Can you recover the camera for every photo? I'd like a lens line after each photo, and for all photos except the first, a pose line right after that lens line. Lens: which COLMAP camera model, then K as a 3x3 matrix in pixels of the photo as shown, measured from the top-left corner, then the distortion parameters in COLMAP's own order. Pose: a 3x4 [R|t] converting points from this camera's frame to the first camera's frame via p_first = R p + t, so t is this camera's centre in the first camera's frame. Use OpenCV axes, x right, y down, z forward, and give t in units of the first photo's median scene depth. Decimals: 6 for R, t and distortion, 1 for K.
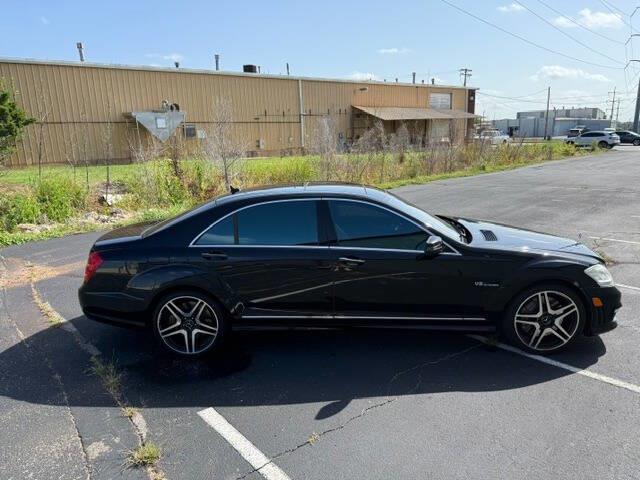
lens RADIAL K [[451.9, 0, 317.6], [0, 451.9, 237.2], [0, 0, 1]] dist [0.028923, -0.038834]
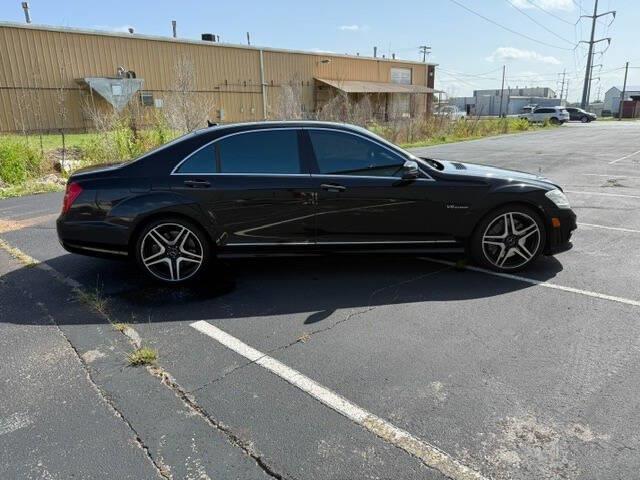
lens RADIAL K [[451.9, 0, 318.5], [0, 451.9, 236.5], [0, 0, 1]] dist [0.028923, -0.038834]
pose [[0.996175, -0.013797, 0.086289, -0.045721], [0.009985, 0.998961, 0.044461, 0.114783], [-0.086813, -0.043429, 0.995278, -0.037270]]
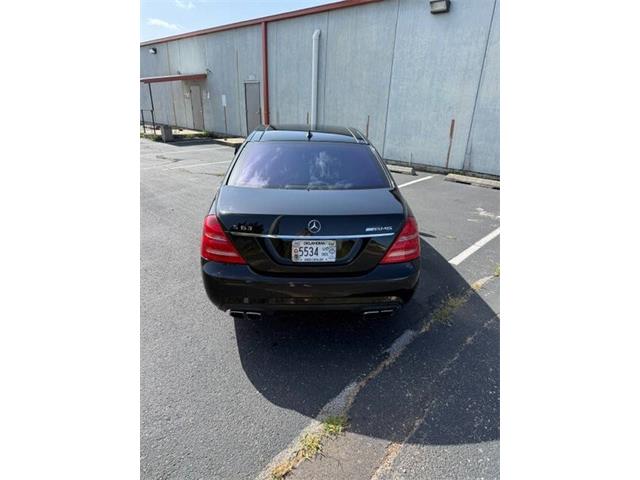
lens RADIAL K [[338.2, 0, 317.0], [0, 338.2, 240.8], [0, 0, 1]] dist [0.002938, -0.003104]
pose [[-0.092404, -0.347414, 0.933148, -1.058772], [0.195895, 0.912499, 0.359125, -0.177130], [-0.976262, 0.215984, -0.016262, 1.202861]]
